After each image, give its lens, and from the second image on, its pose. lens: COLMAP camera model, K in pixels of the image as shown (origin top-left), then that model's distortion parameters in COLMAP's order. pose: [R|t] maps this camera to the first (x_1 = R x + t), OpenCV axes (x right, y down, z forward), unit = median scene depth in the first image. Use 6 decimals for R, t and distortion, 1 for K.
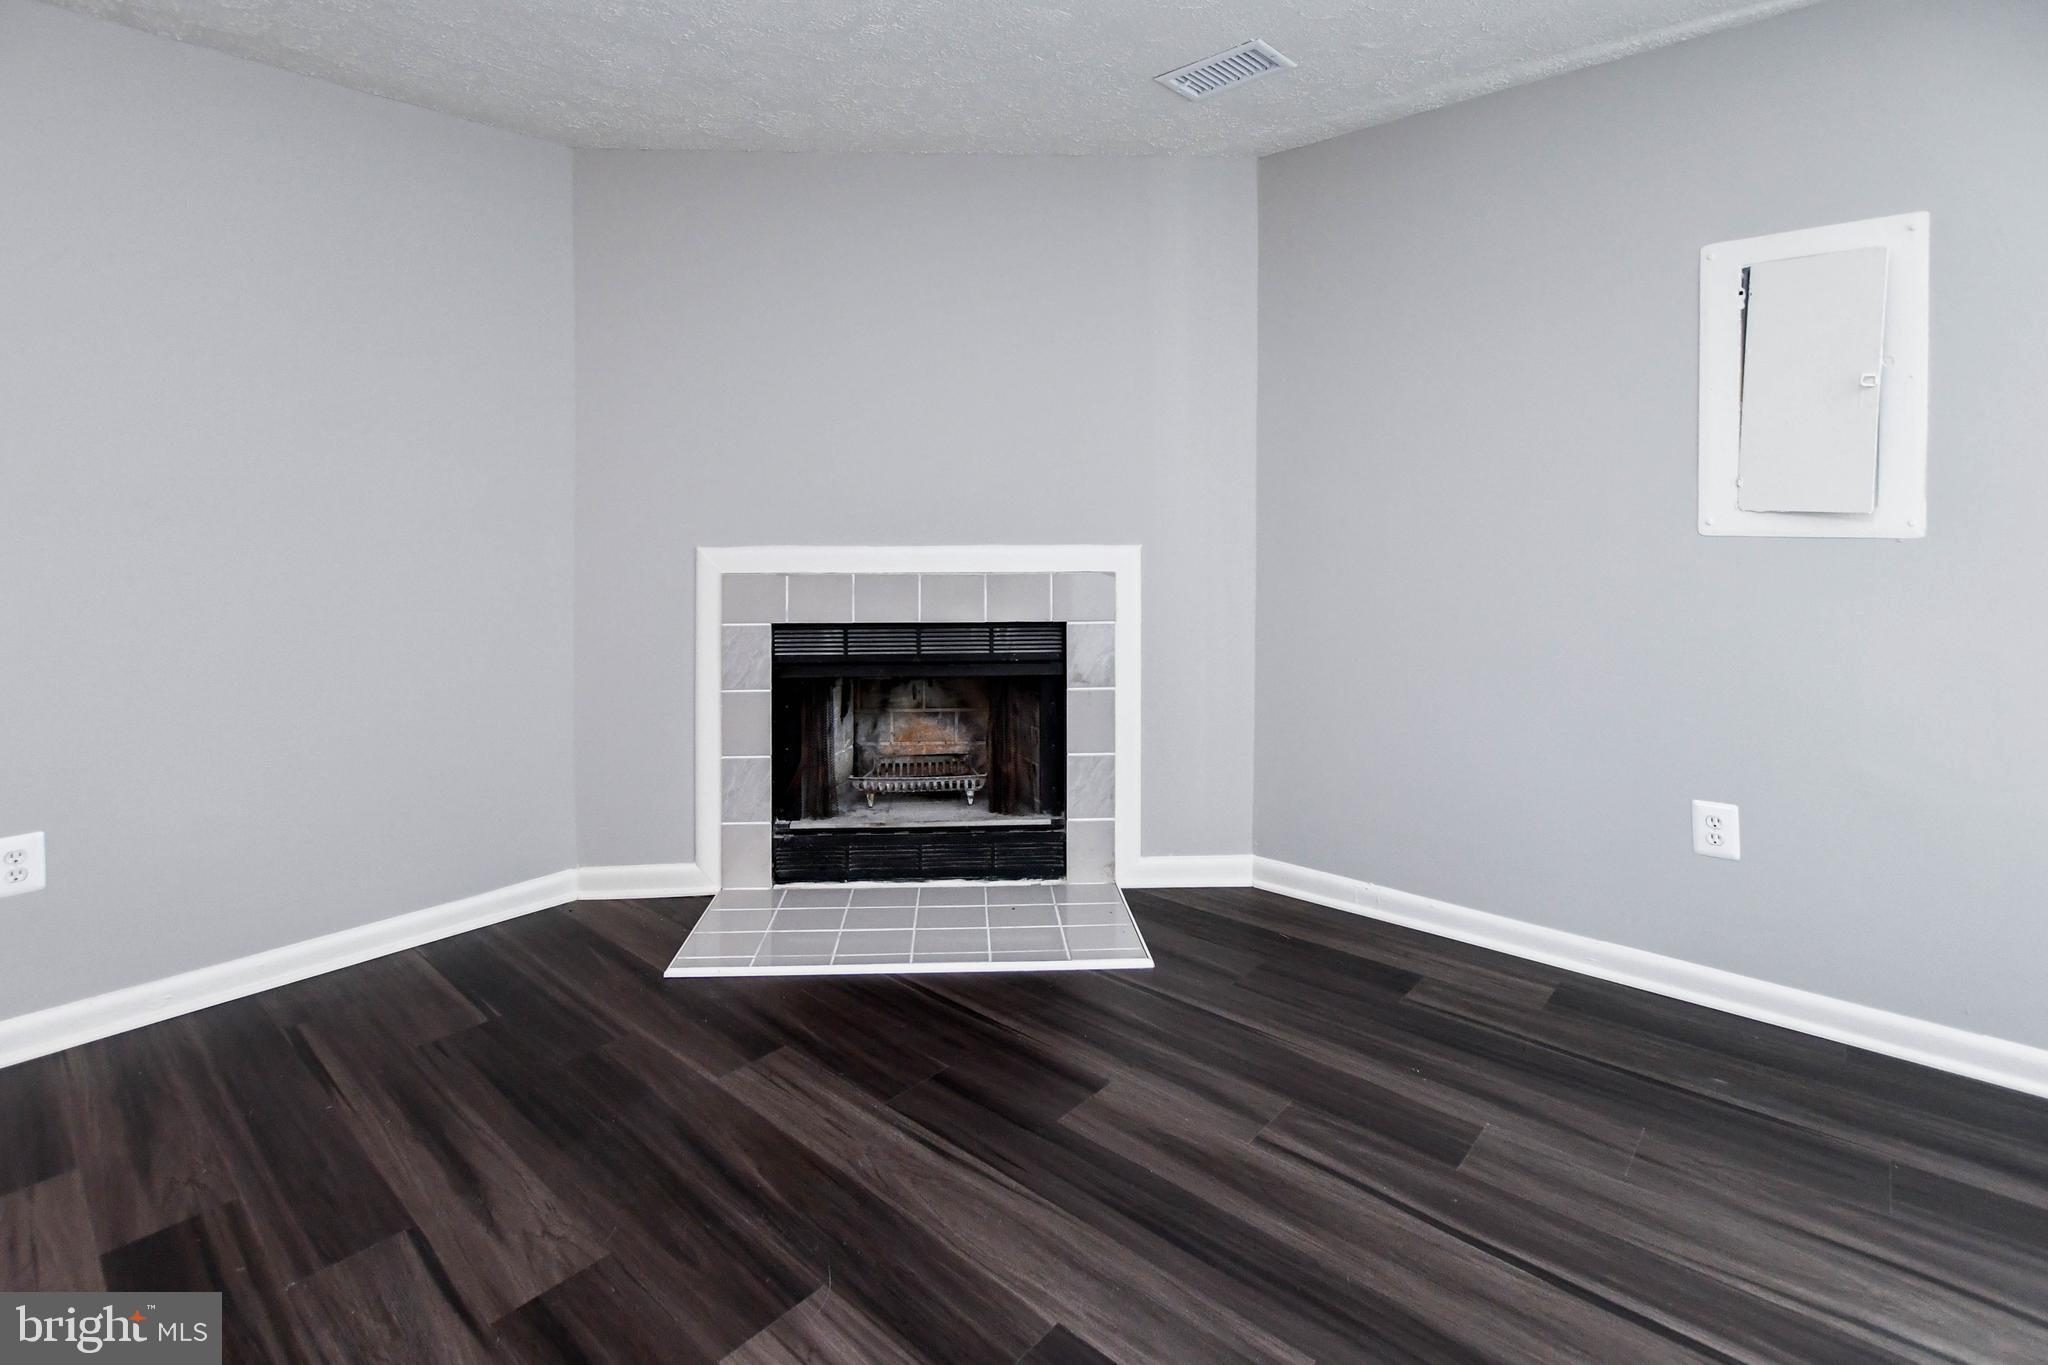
lens RADIAL K [[996.8, 0, 1015.5], [0, 996.8, 528.1], [0, 0, 1]] dist [-0.002476, -0.000786]
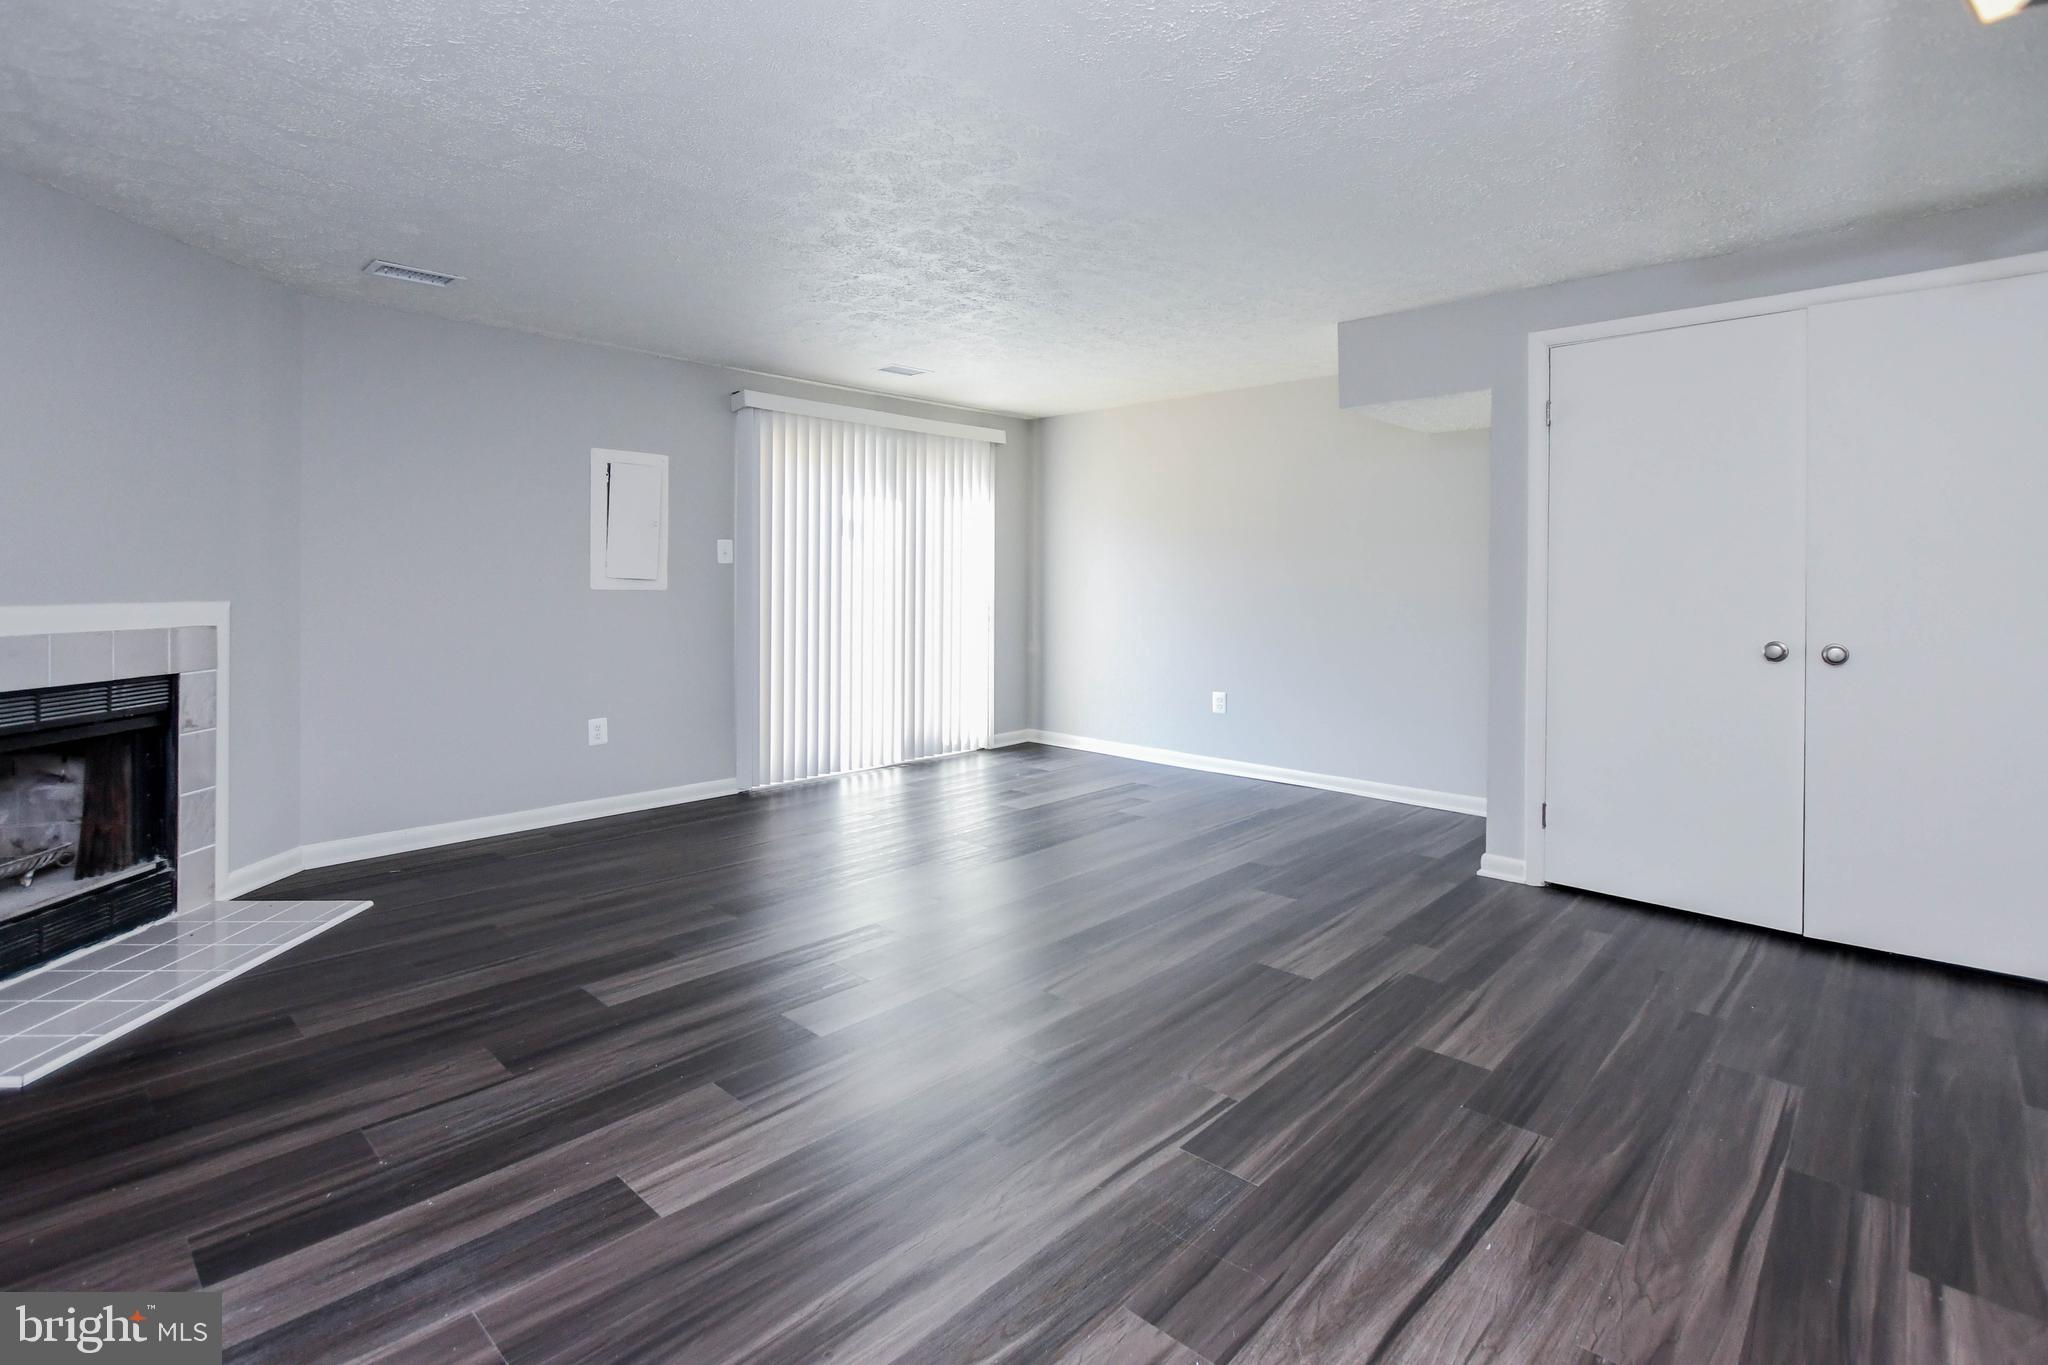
lens RADIAL K [[976.0, 0, 999.3], [0, 976.0, 580.5], [0, 0, 1]] dist [-0.001231, 0.000132]
pose [[0.036645, 0.007331, 0.999301, -0.975320], [0.008636, 0.999933, -0.007652, 0.008813], [-0.999291, 0.008910, 0.036579, 0.069041]]
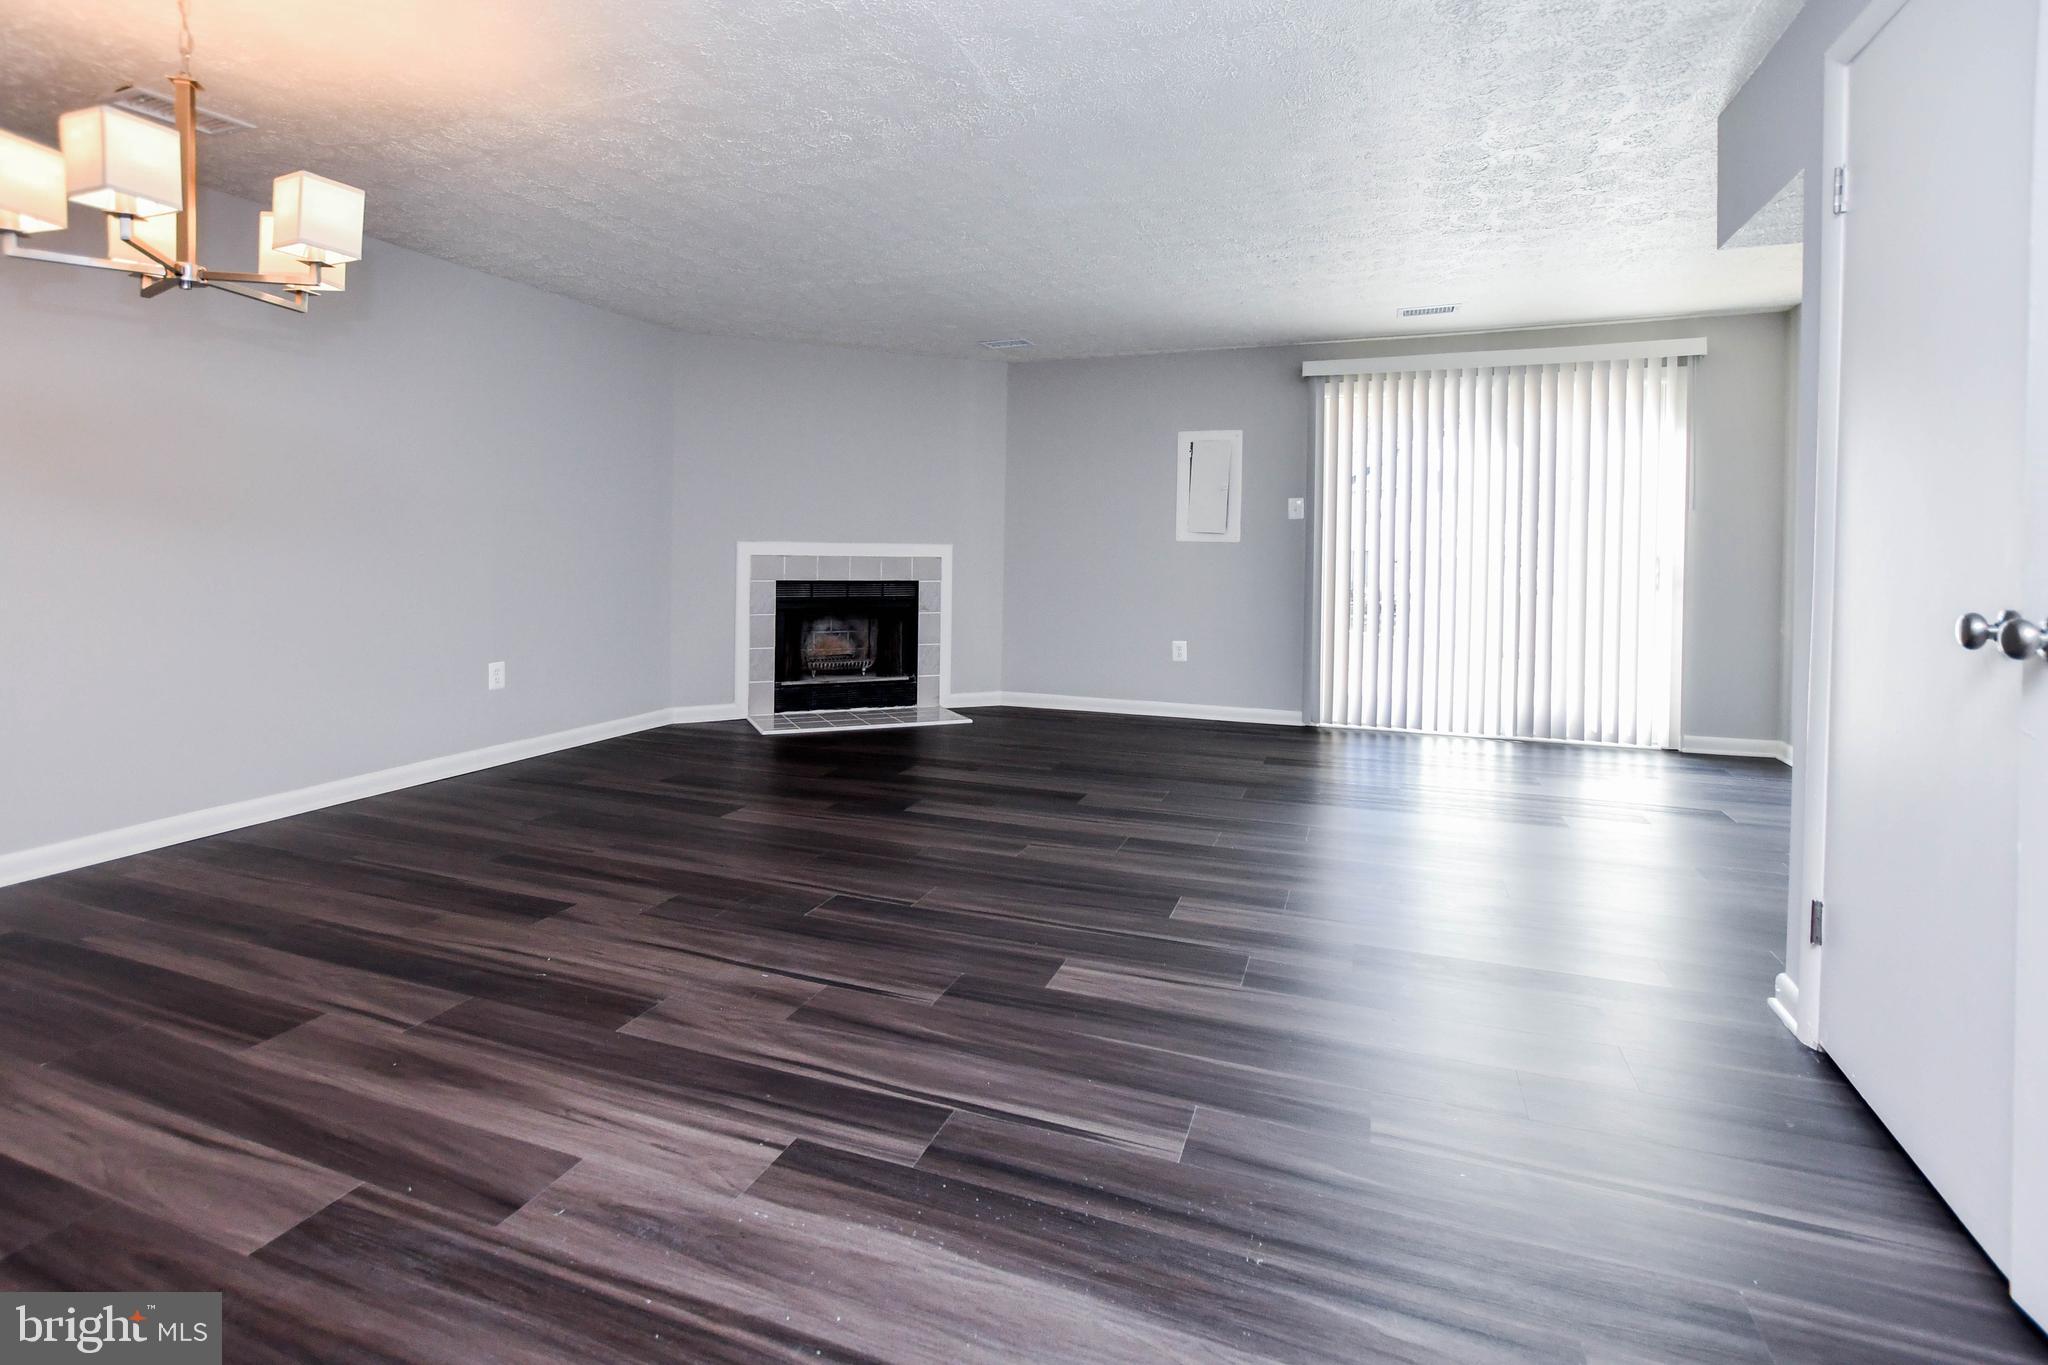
lens RADIAL K [[976.0, 0, 999.3], [0, 976.0, 580.5], [0, 0, 1]] dist [-0.001231, 0.000132]
pose [[0.935320, 0.005194, 0.353766, -0.512096], [-0.012047, 0.999780, 0.017172, 0.055579], [-0.353599, -0.020323, 0.935176, -0.965754]]
